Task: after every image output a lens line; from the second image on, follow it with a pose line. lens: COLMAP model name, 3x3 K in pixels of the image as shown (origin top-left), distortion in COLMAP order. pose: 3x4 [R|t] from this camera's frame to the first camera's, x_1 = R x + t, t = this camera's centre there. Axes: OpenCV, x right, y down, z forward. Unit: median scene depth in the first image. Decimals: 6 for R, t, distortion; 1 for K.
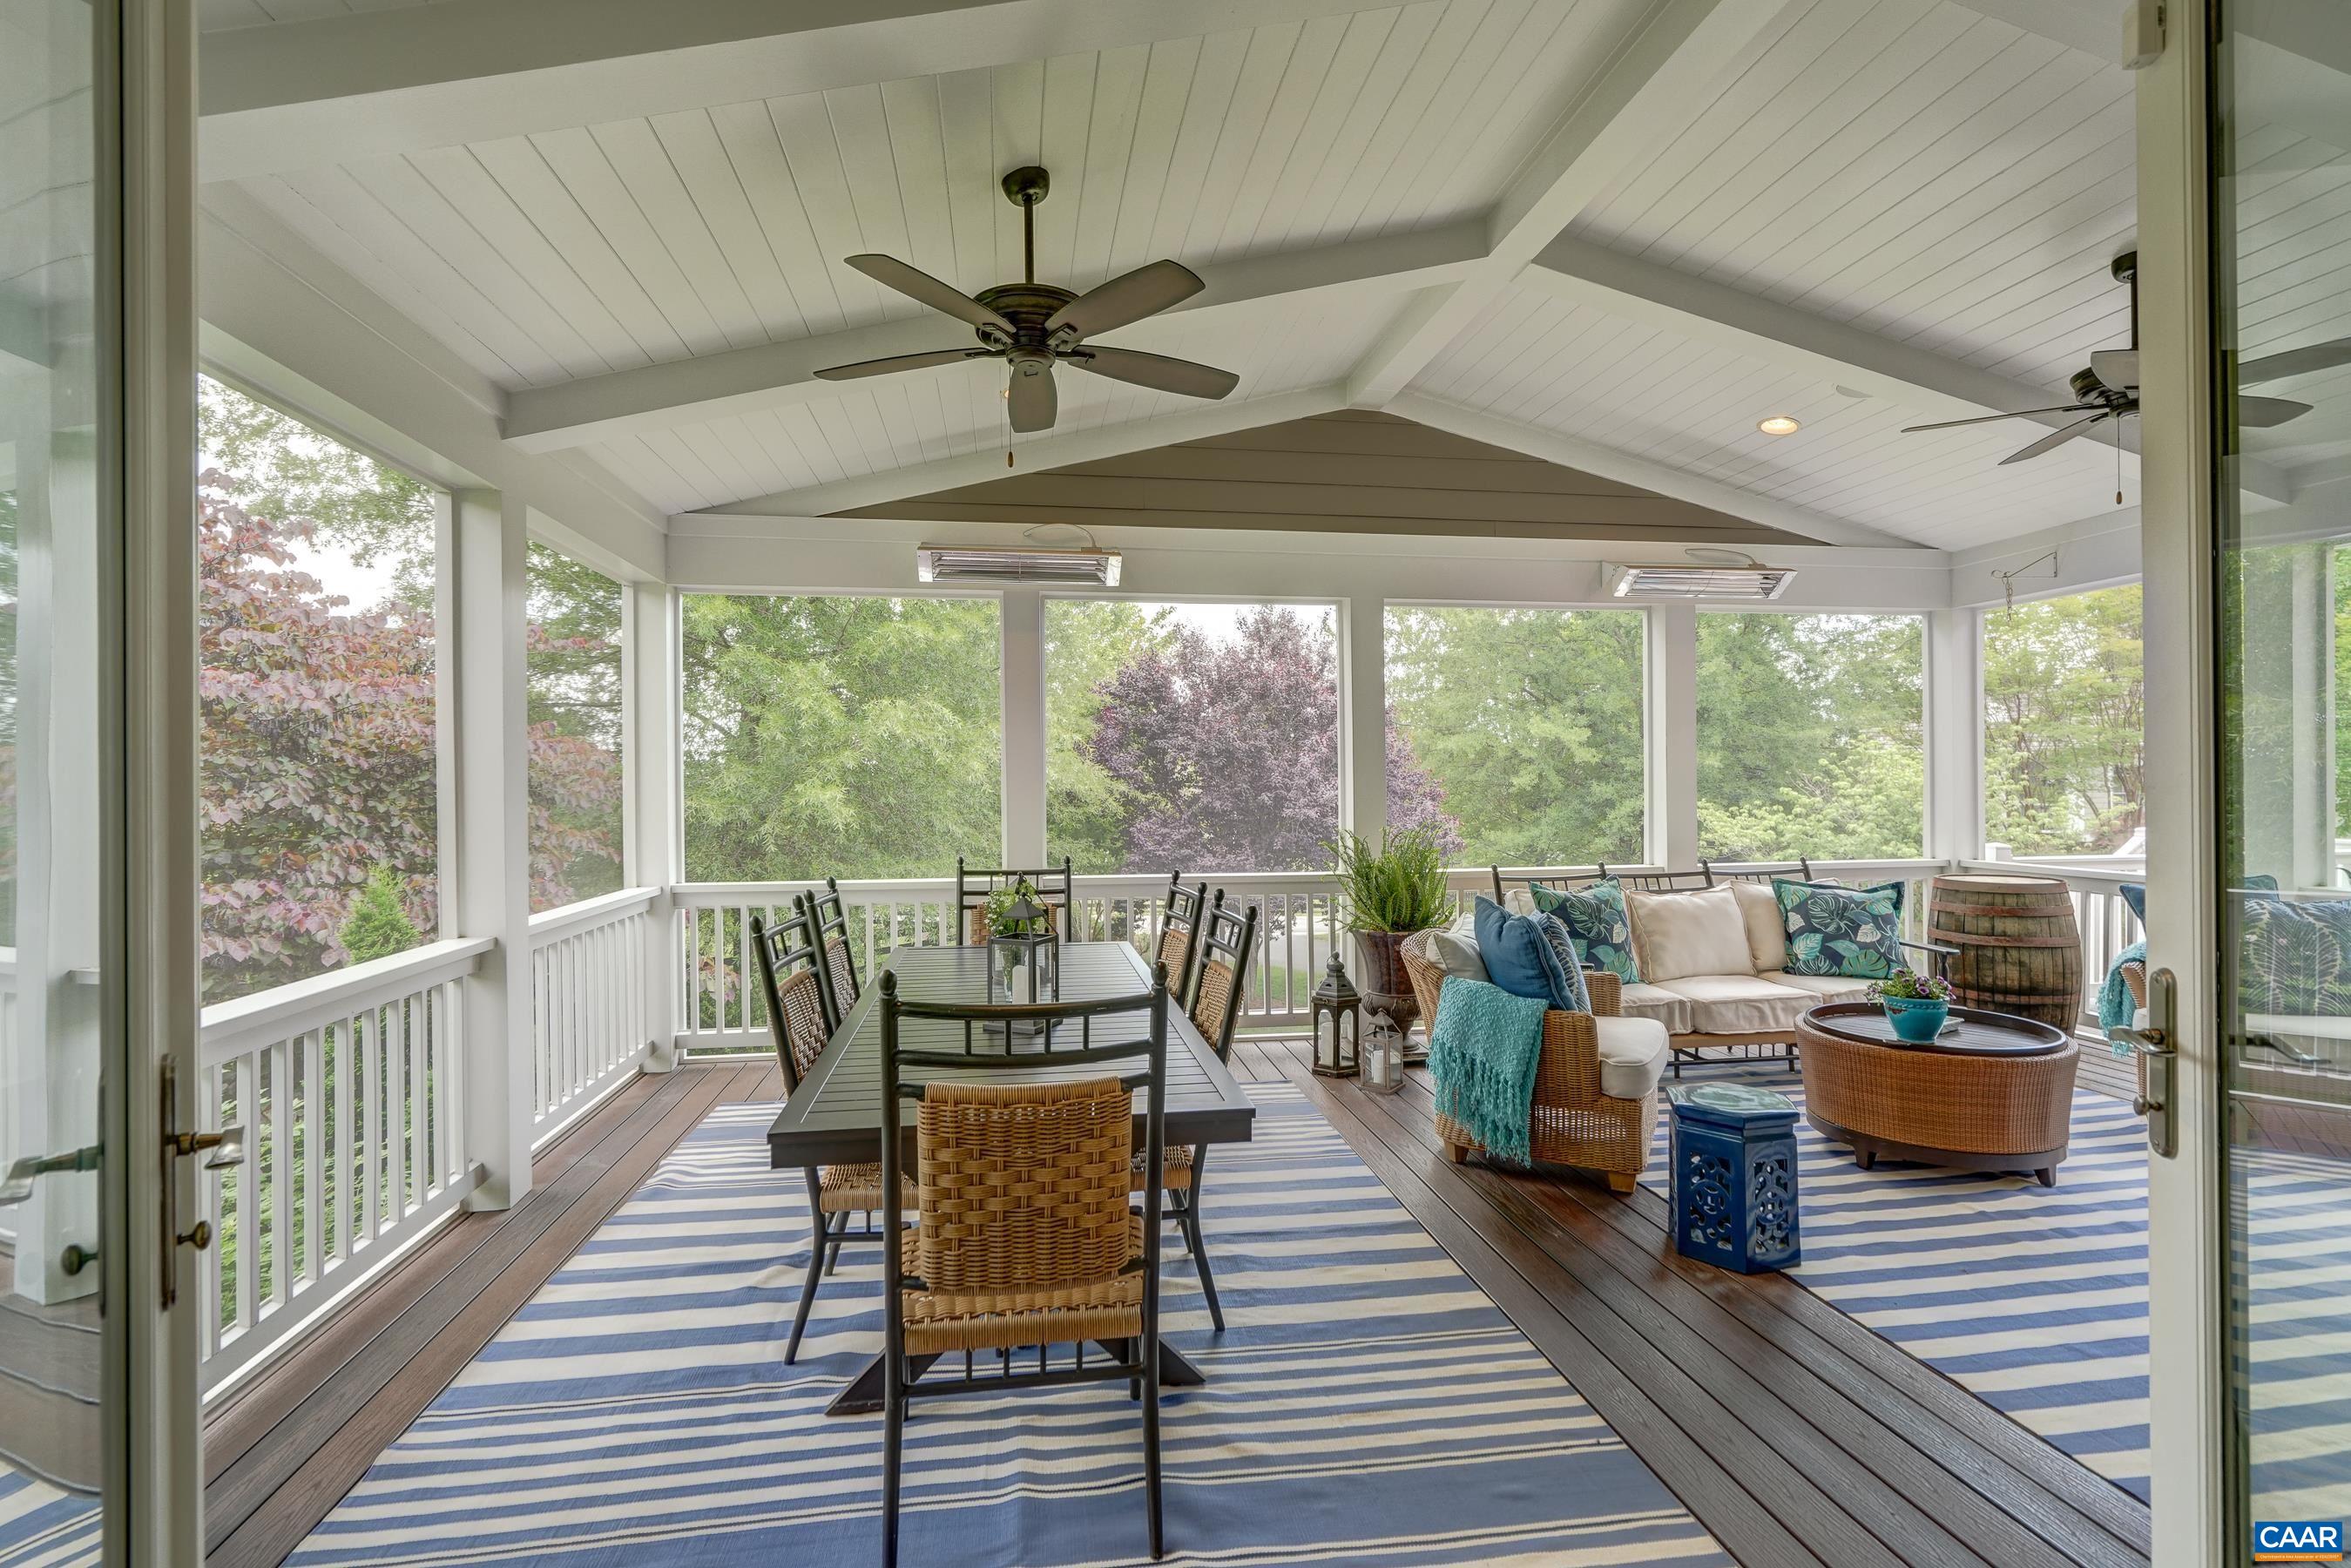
lens RADIAL K [[1085.3, 0, 1211.4], [0, 1085.3, 787.4], [0, 0, 1]] dist [-0.012337, 0.000200]
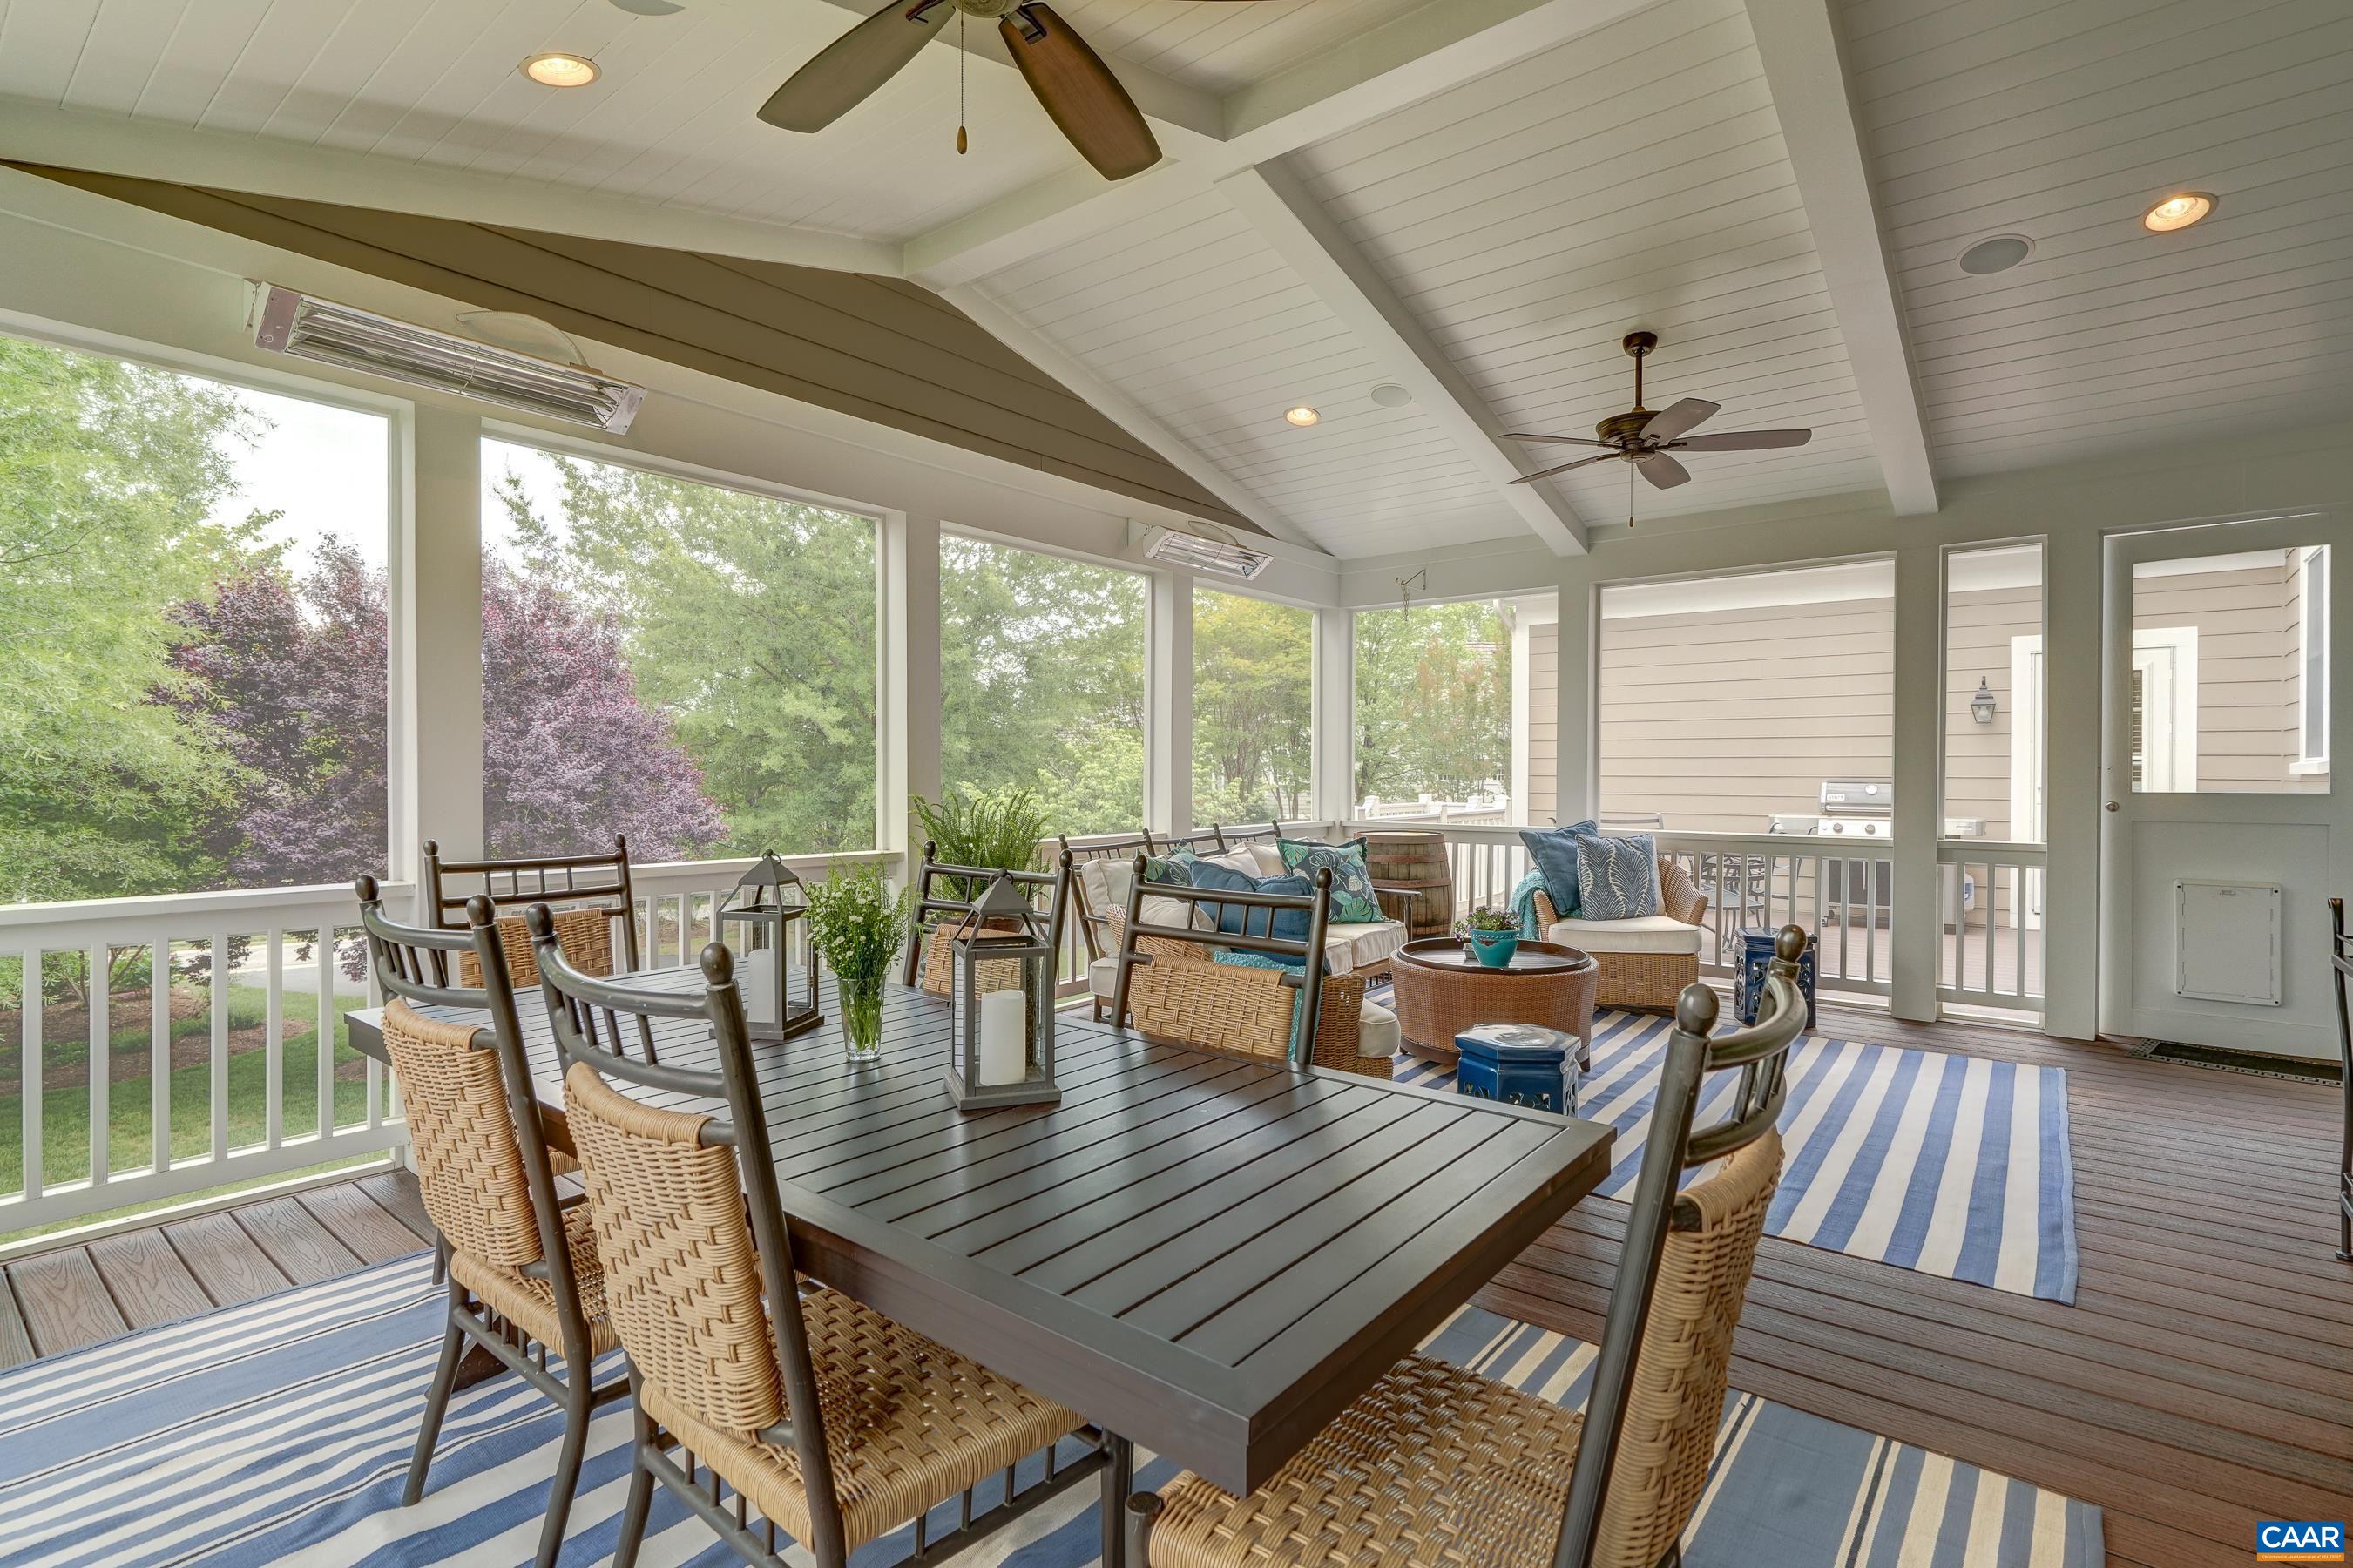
lens RADIAL K [[1086.2, 0, 1179.7], [0, 1086.2, 780.1], [0, 0, 1]] dist [-0.012337, 0.000200]
pose [[0.736616, 0.002074, 0.676308, -0.250734], [-0.003161, 0.999995, 0.000376, 0.023141], [-0.676304, -0.002415, 0.736619, 0.244991]]
